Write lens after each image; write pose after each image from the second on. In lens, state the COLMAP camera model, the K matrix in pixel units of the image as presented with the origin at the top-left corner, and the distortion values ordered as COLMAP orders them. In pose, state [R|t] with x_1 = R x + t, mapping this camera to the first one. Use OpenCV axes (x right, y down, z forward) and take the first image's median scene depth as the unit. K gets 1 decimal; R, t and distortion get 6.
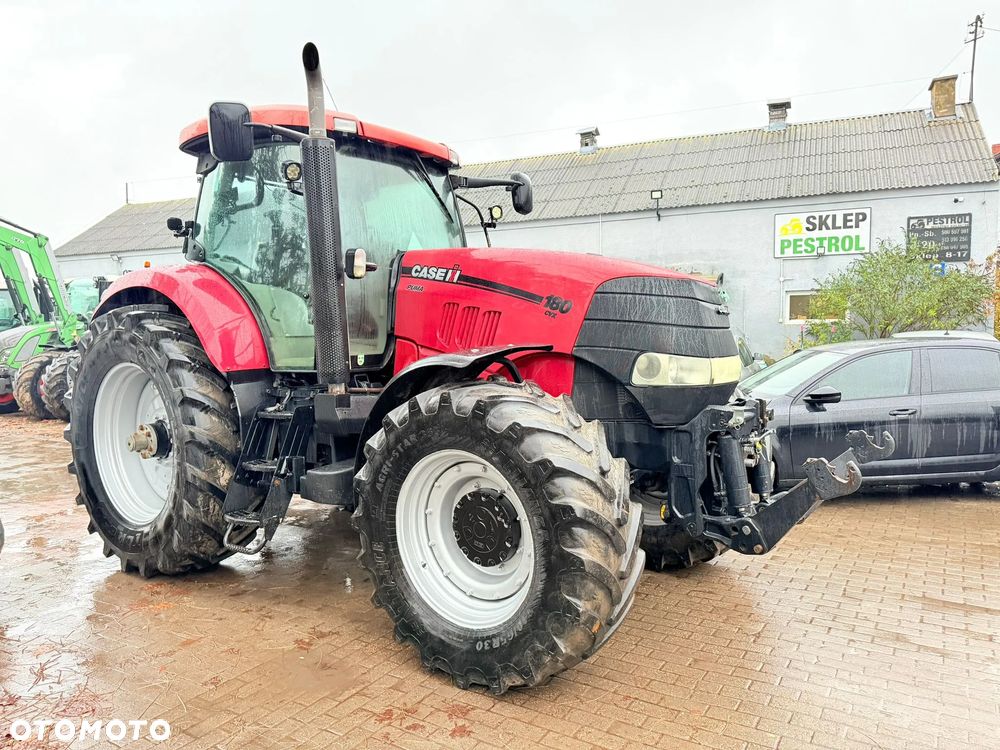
lens RADIAL K [[683.9, 0, 503.9], [0, 683.9, 379.0], [0, 0, 1]] dist [0.078445, -0.093371]
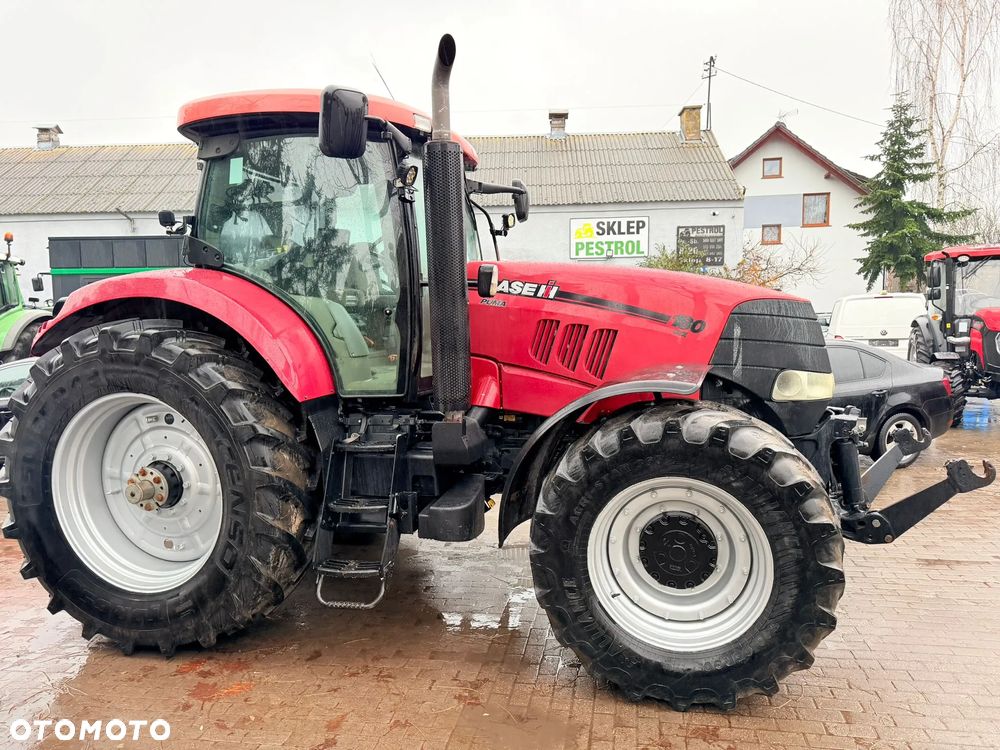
lens RADIAL K [[683.9, 0, 431.5], [0, 683.9, 379.2], [0, 0, 1]] dist [0.157141, -0.242787]
pose [[0.928408, -0.038752, 0.369535, -0.544453], [0.029525, 0.999096, 0.030595, -0.056378], [-0.370386, -0.017494, 0.928713, 0.140986]]
